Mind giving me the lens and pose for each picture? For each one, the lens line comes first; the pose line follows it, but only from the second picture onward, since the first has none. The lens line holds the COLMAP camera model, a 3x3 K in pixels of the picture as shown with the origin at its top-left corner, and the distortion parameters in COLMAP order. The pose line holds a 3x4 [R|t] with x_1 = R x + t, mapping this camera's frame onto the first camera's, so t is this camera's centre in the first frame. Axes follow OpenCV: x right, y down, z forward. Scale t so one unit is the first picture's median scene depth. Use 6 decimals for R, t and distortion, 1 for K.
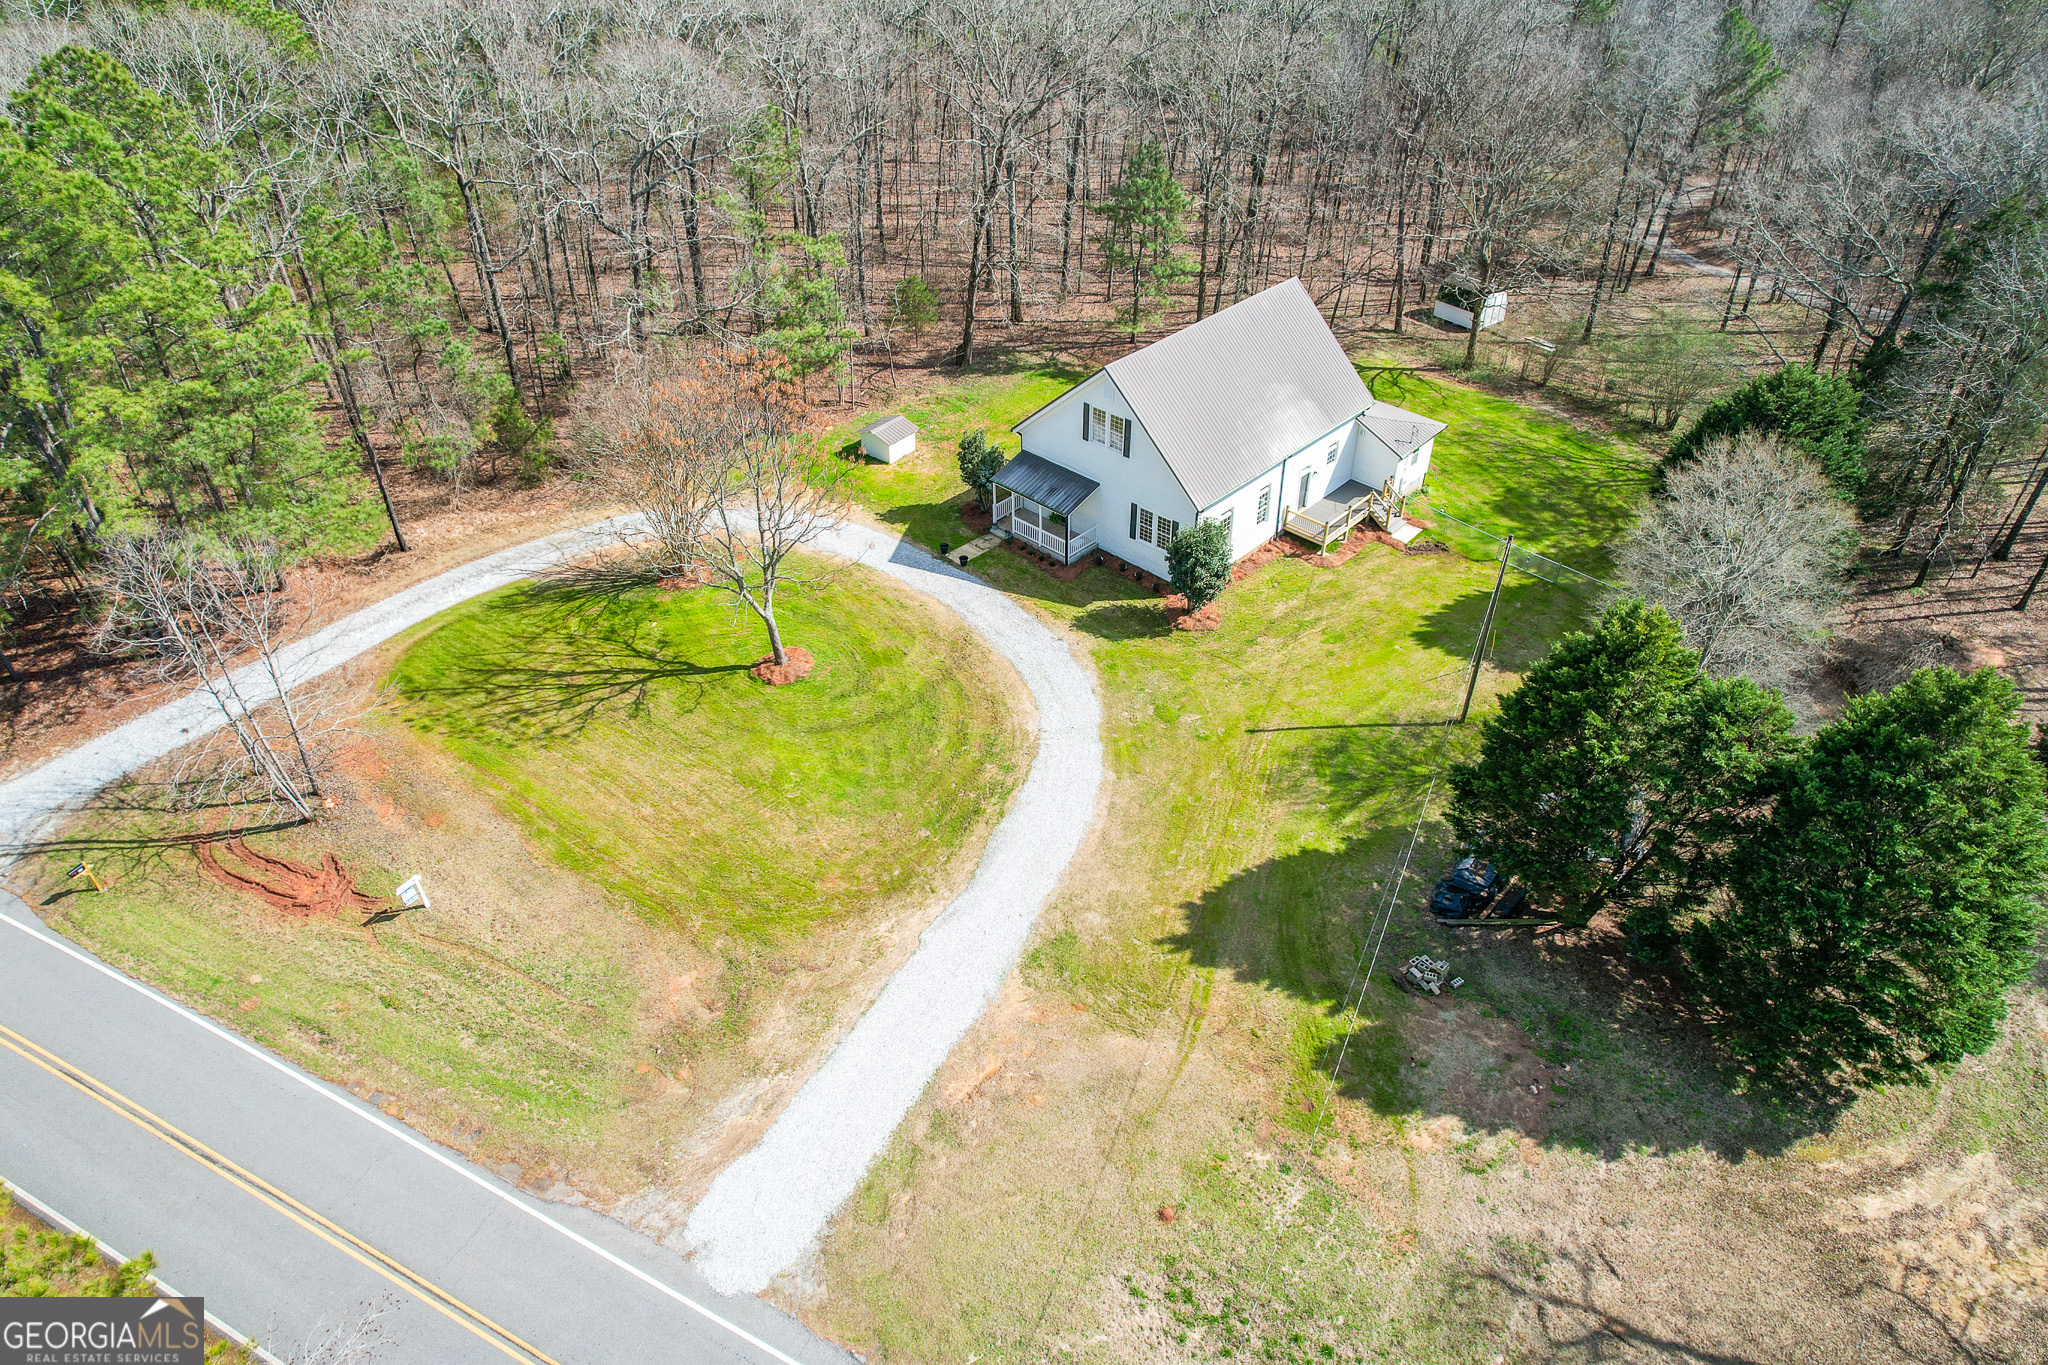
lens RADIAL K [[1311.4, 0, 1031.3], [0, 1311.4, 671.1], [0, 0, 1]] dist [-0.066367, 0.058457]
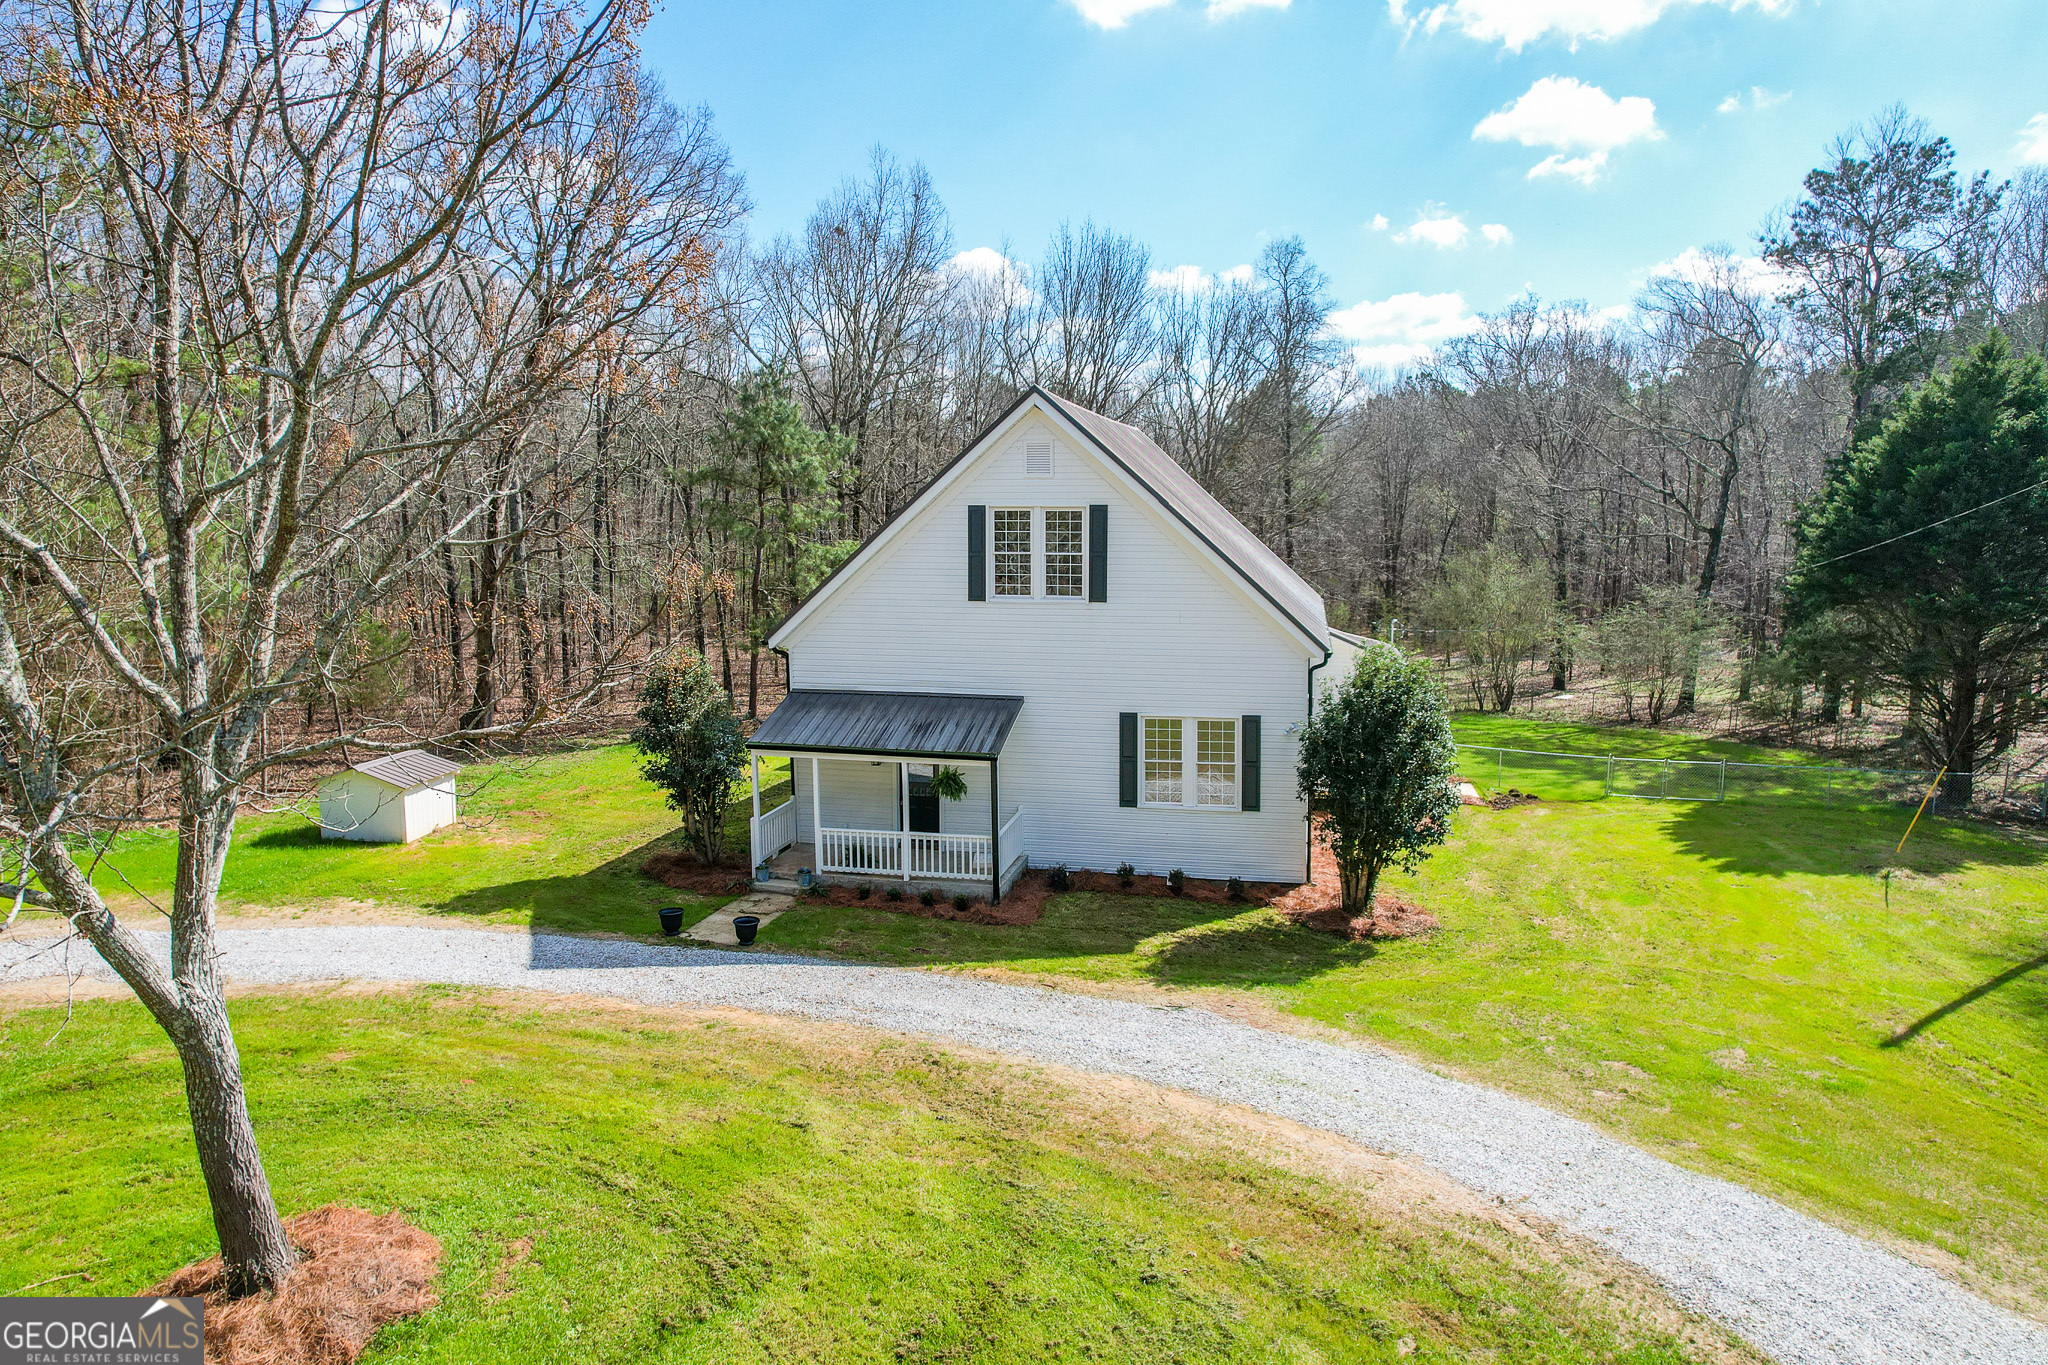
lens RADIAL K [[1311.4, 0, 1025.0], [0, 1311.4, 674.9], [0, 0, 1]] dist [-0.066367, 0.058457]
pose [[0.859868, -0.070480, 0.505628, -0.194052], [0.314321, 0.853530, -0.415558, 0.033134], [-0.402281, 0.516255, 0.756076, 0.804086]]
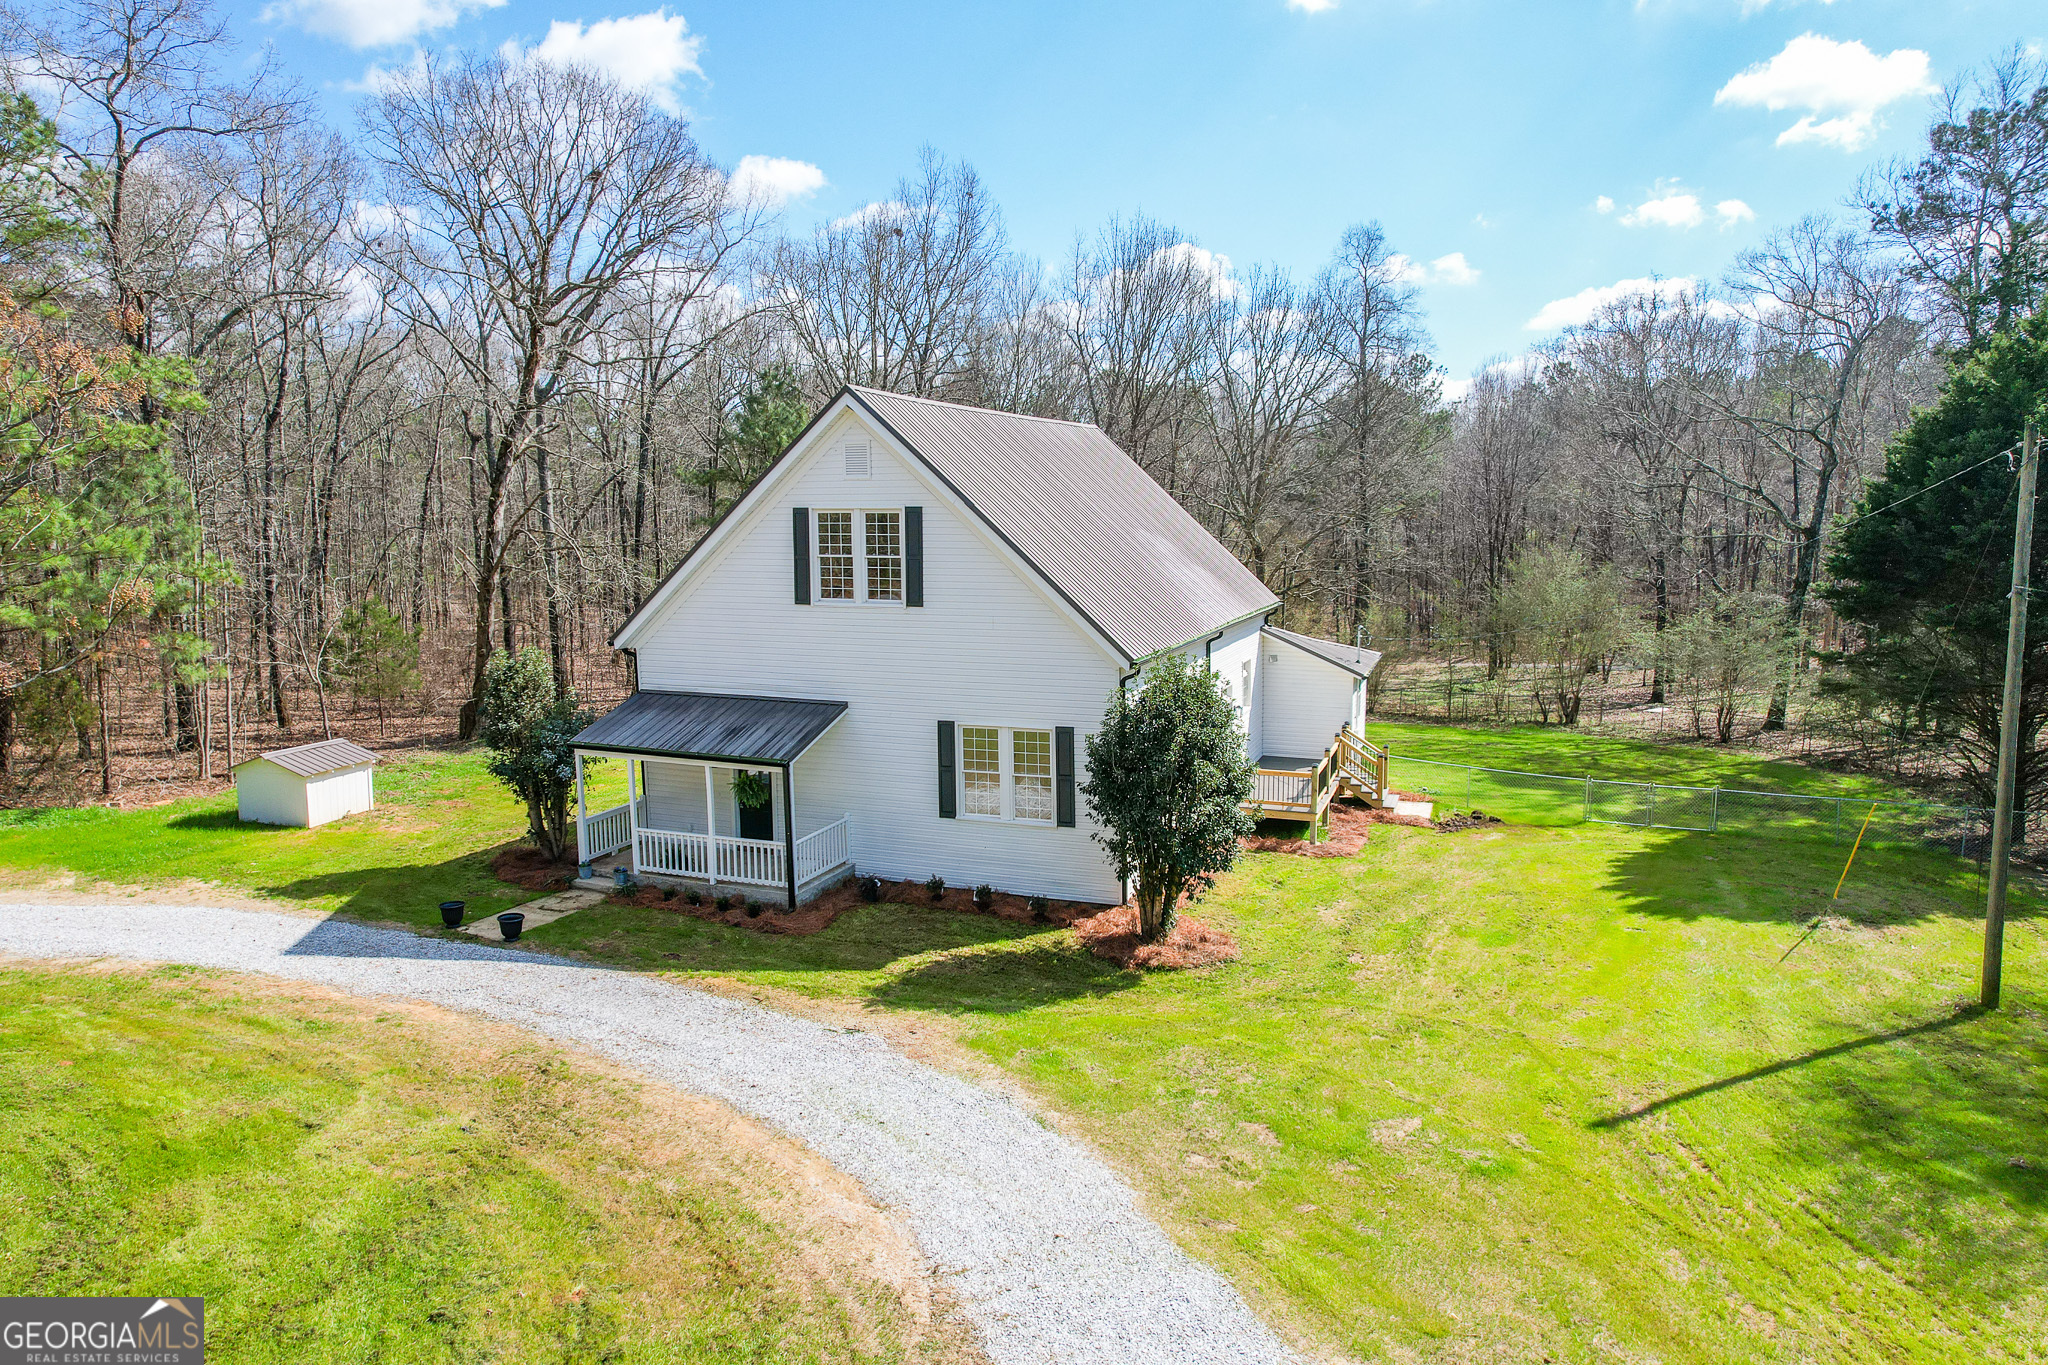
lens RADIAL K [[1311.4, 0, 1024.7], [0, 1311.4, 674.4], [0, 0, 1]] dist [-0.066367, 0.058457]
pose [[0.928150, -0.056201, 0.367939, -0.058030], [0.232673, 0.859188, -0.455696, 0.062941], [-0.290518, 0.508564, 0.810532, 0.763794]]
